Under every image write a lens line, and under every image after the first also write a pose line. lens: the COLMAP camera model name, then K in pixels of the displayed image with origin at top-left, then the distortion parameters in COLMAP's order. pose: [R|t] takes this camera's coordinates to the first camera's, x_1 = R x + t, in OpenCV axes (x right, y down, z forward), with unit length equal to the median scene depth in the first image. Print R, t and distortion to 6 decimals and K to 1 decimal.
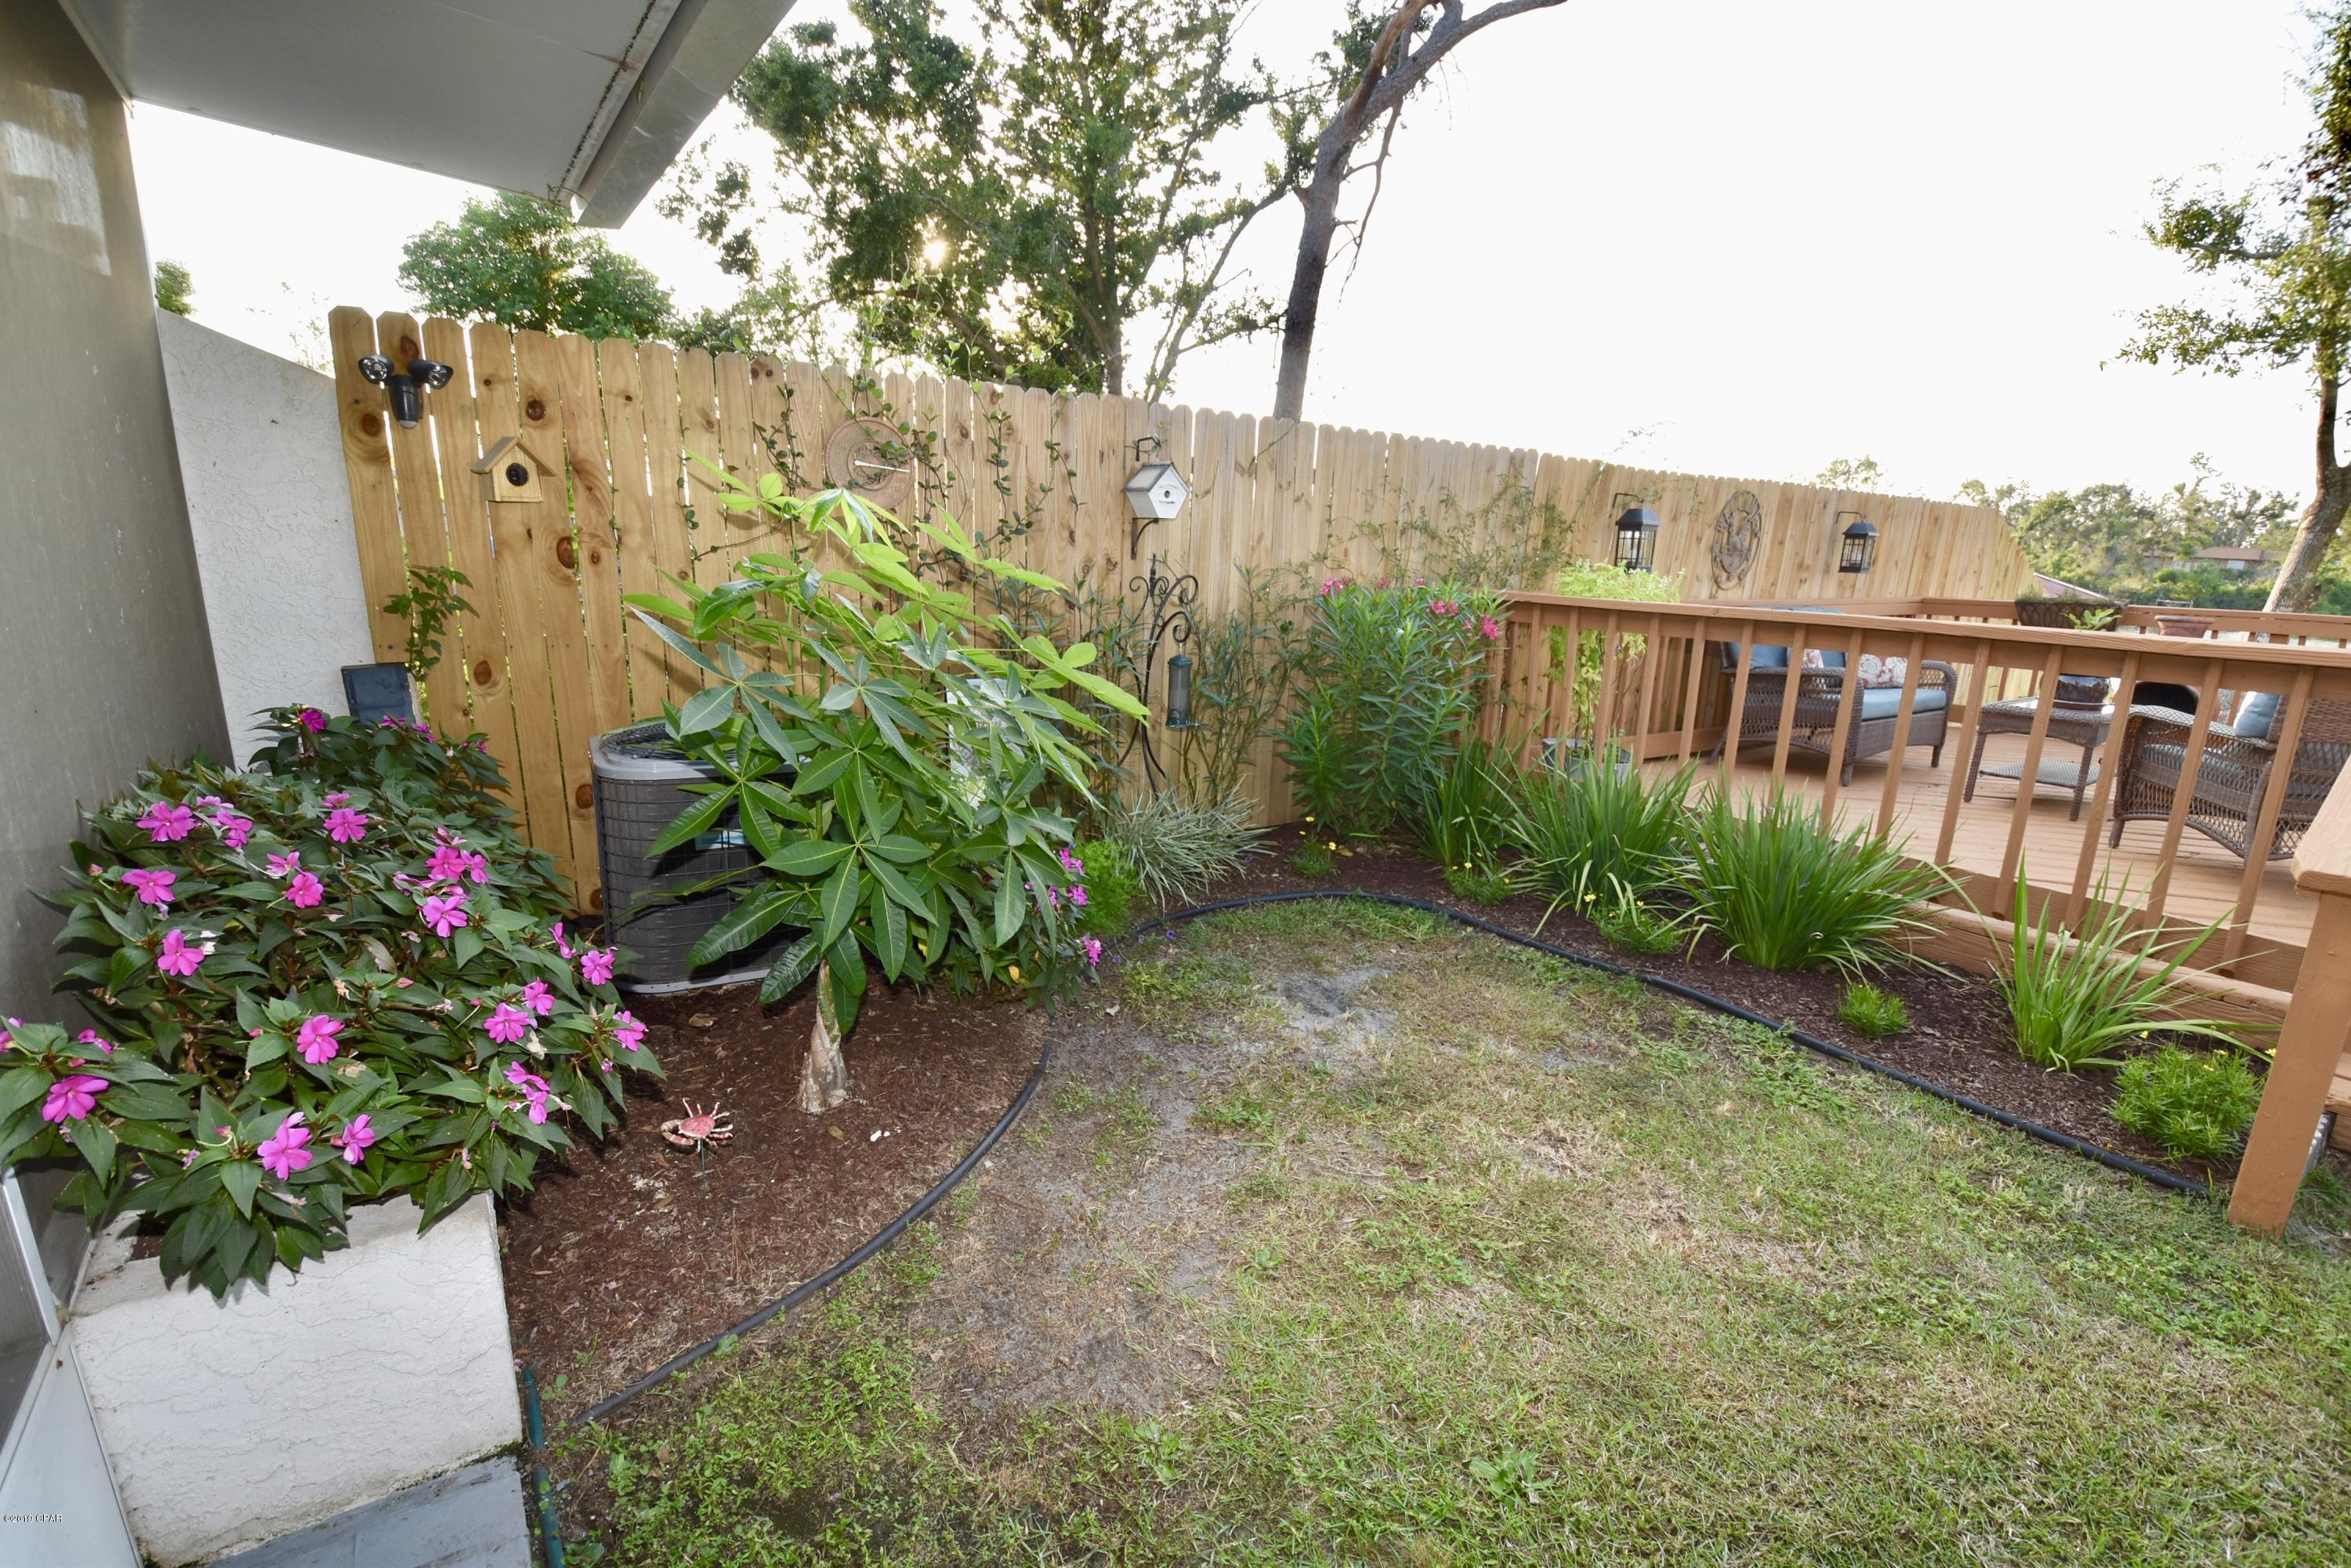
lens RADIAL K [[1029.0, 0, 1172.7], [0, 1029.0, 811.6], [0, 0, 1]] dist [0.003515, -0.014273]
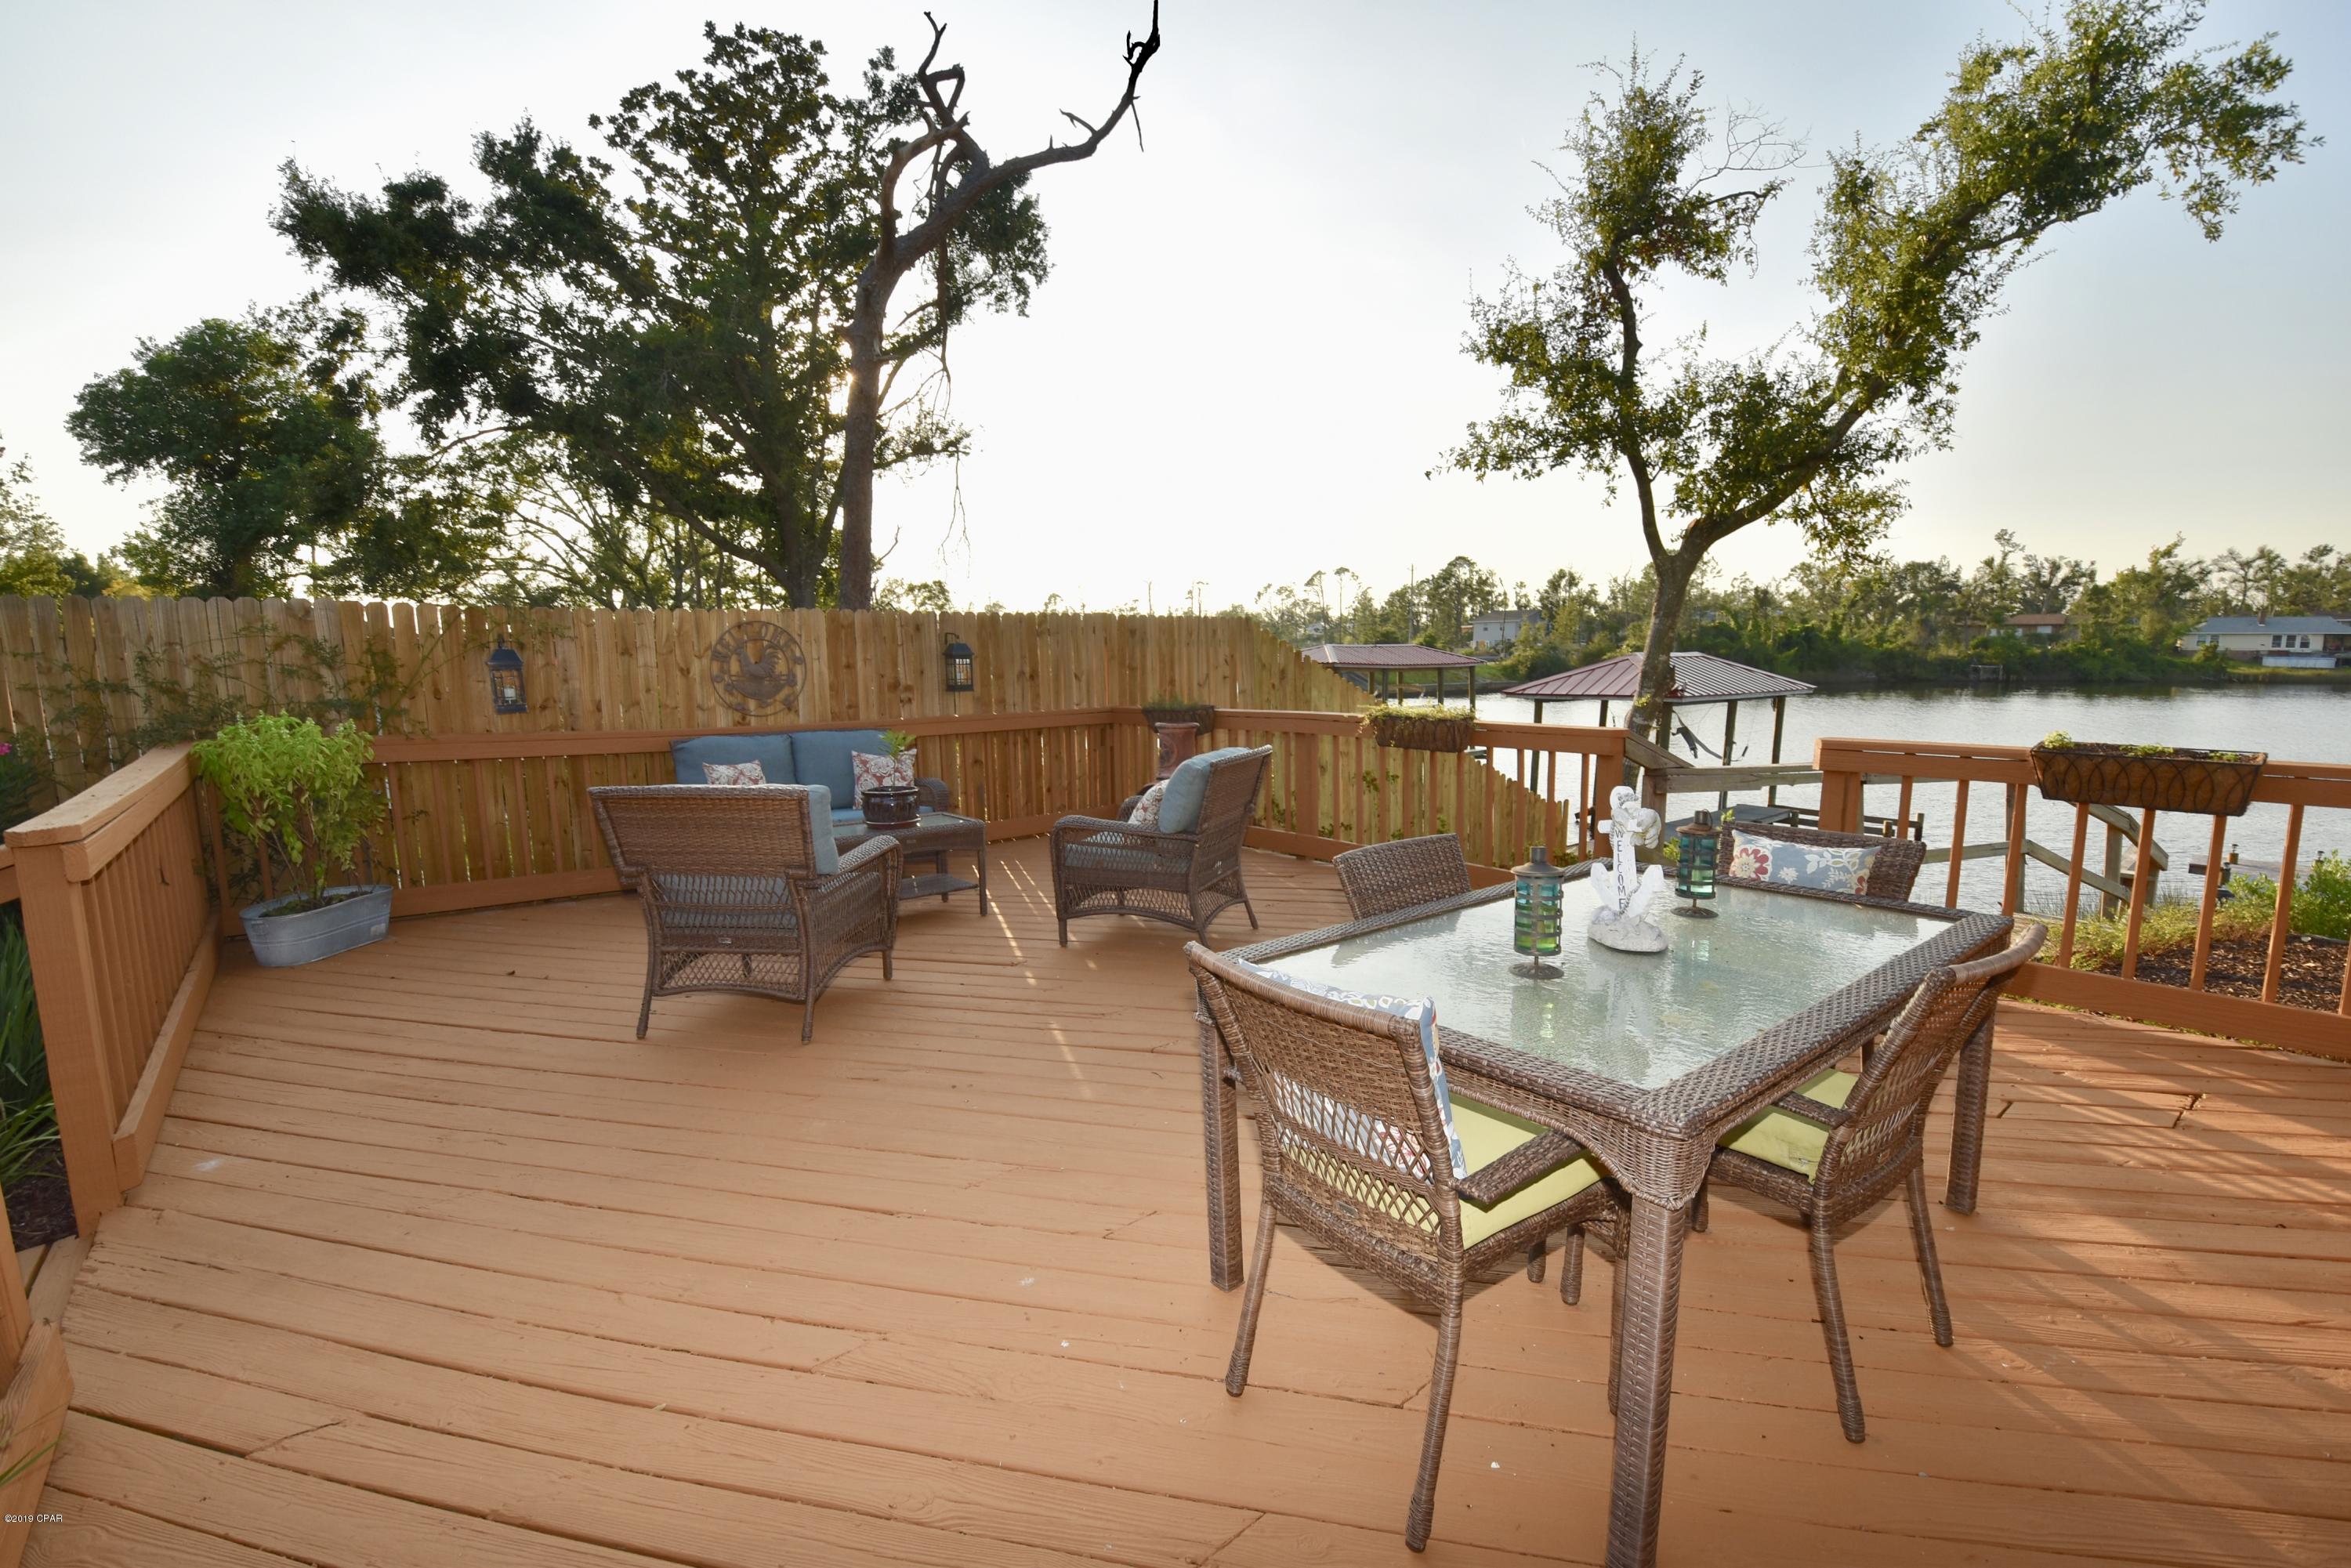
lens RADIAL K [[1029.0, 0, 1179.5], [0, 1029.0, 810.1], [0, 0, 1]] dist [0.003515, -0.014273]
pose [[0.995812, -0.050477, 0.076225, 0.666817], [0.057724, 0.993699, -0.096078, -0.001871], [-0.070895, 0.100076, 0.992451, -0.016503]]
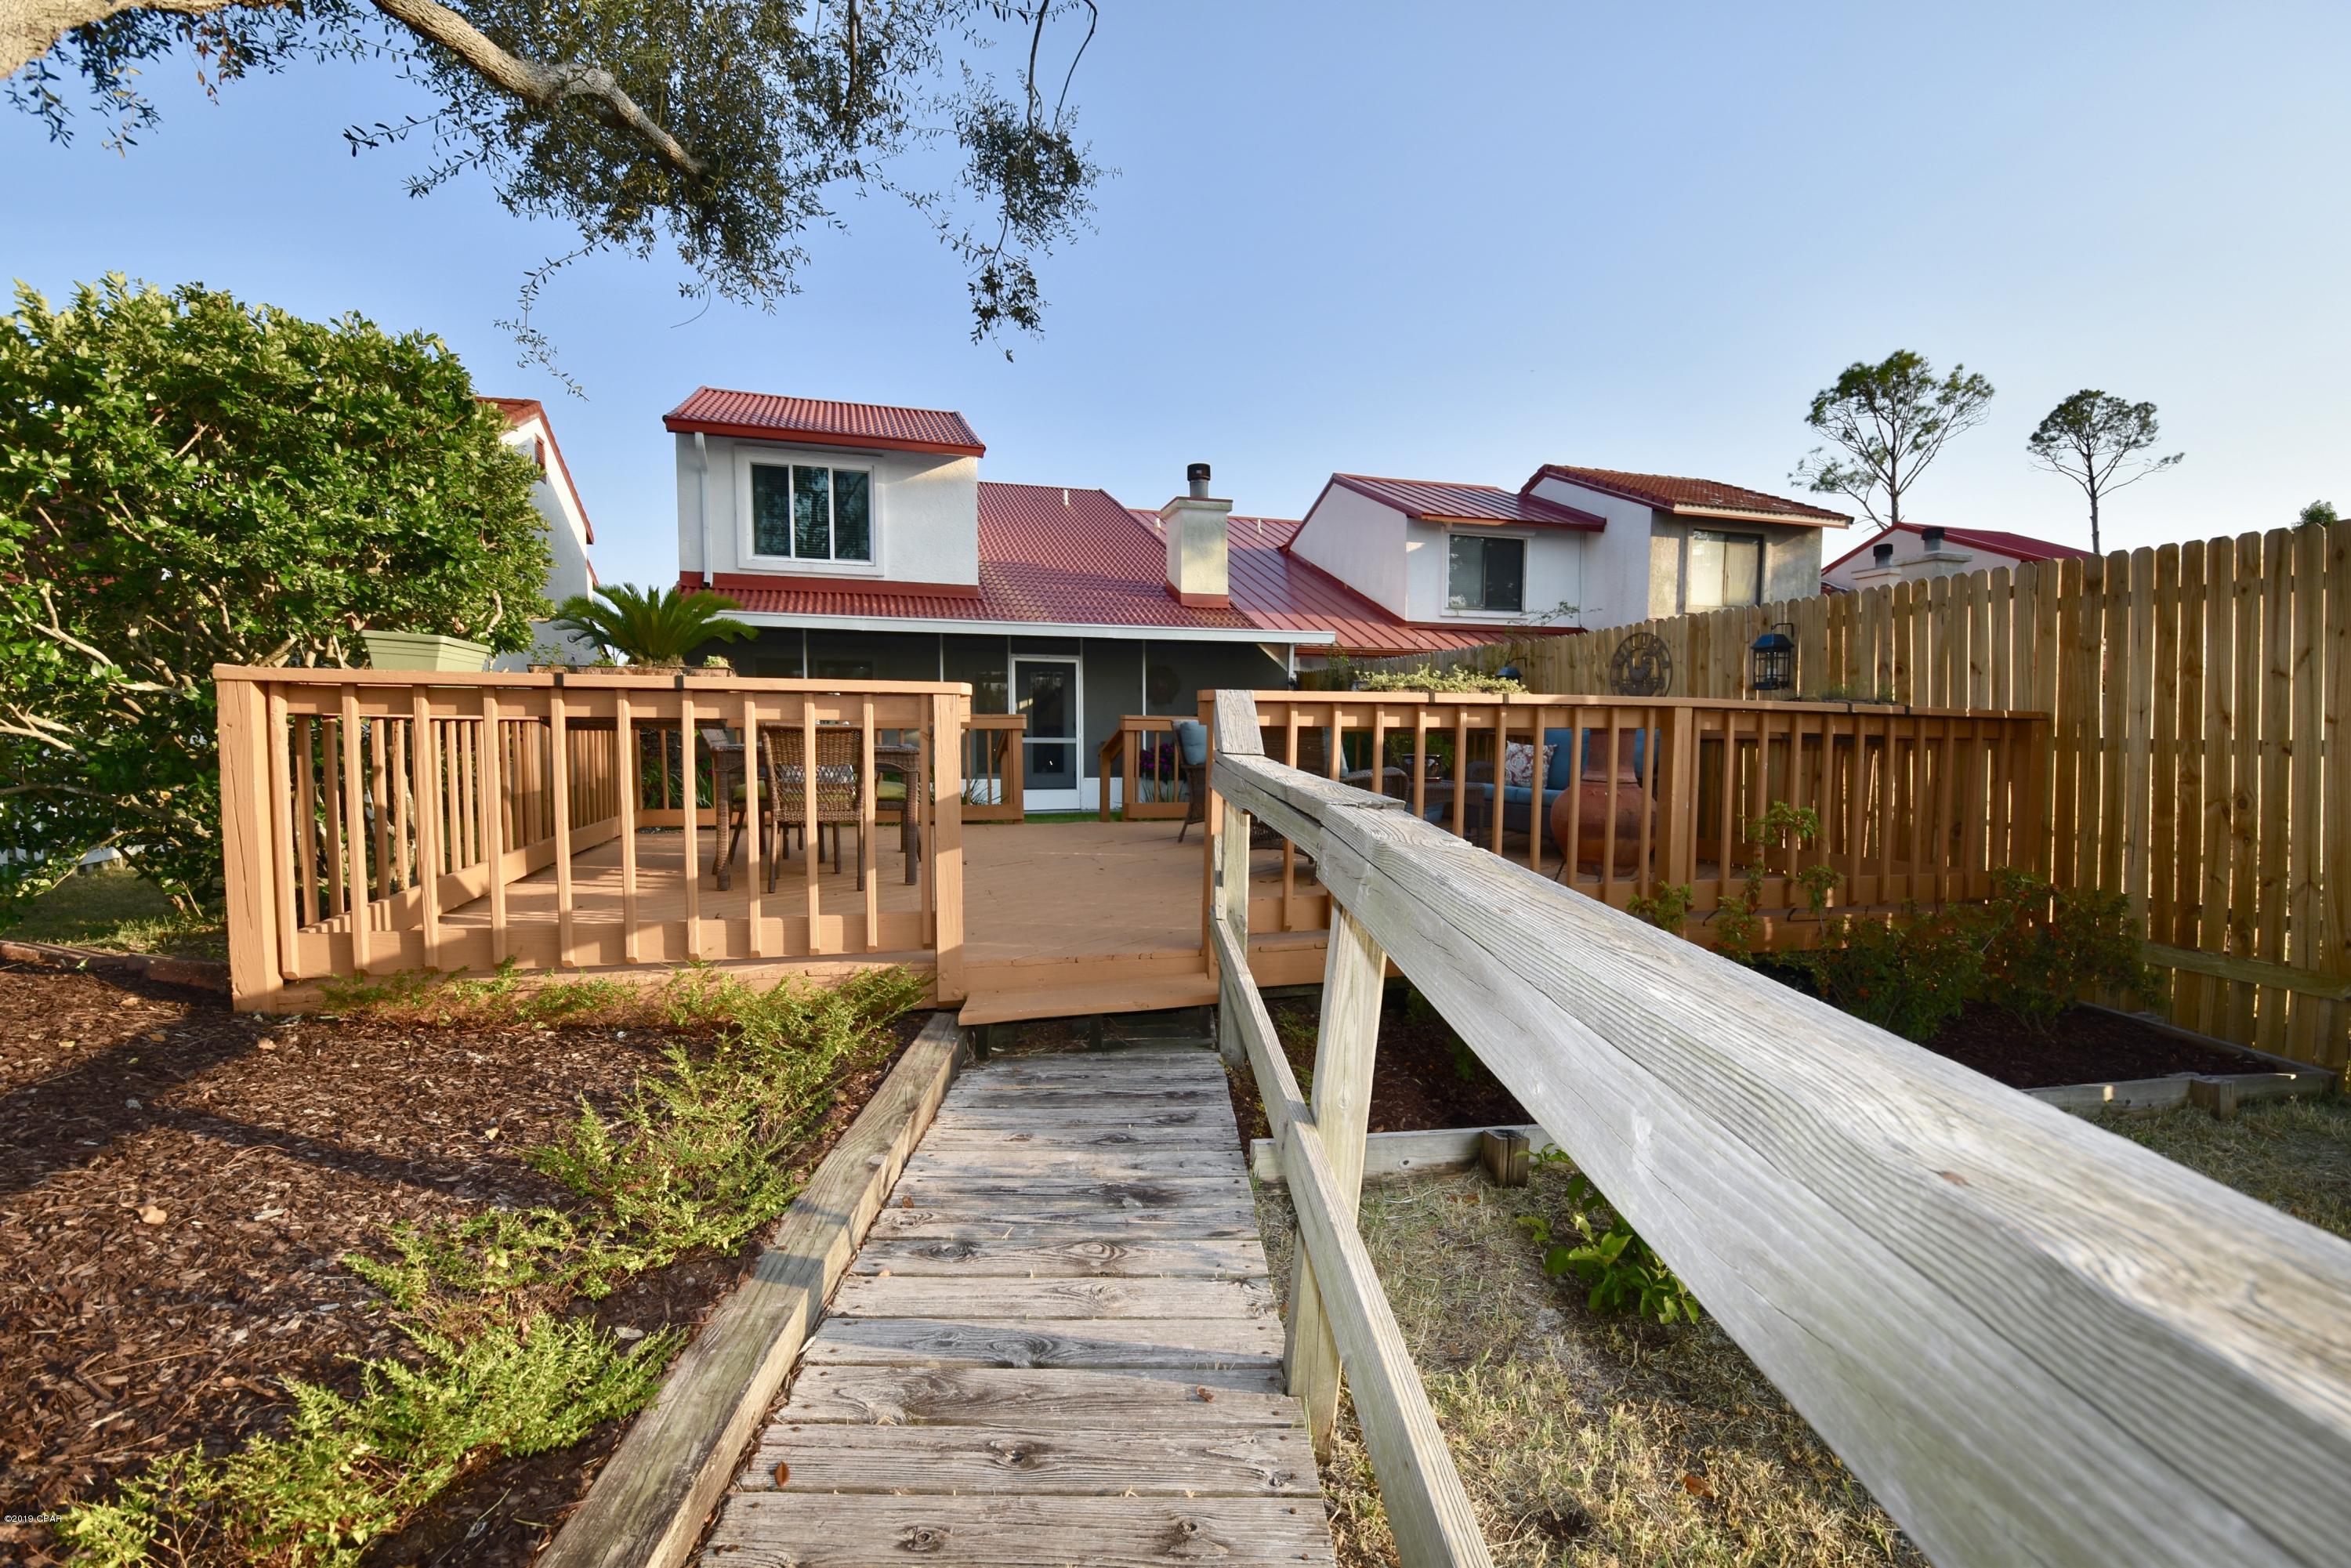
lens RADIAL K [[1029.0, 0, 1175.7], [0, 1029.0, 796.7], [0, 0, 1]] dist [0.003515, -0.014273]
pose [[-0.318838, 0.022959, -0.947531, 1.410209], [-0.249331, 0.962464, 0.107220, -0.093478], [0.914427, 0.270435, -0.301146, 0.704876]]
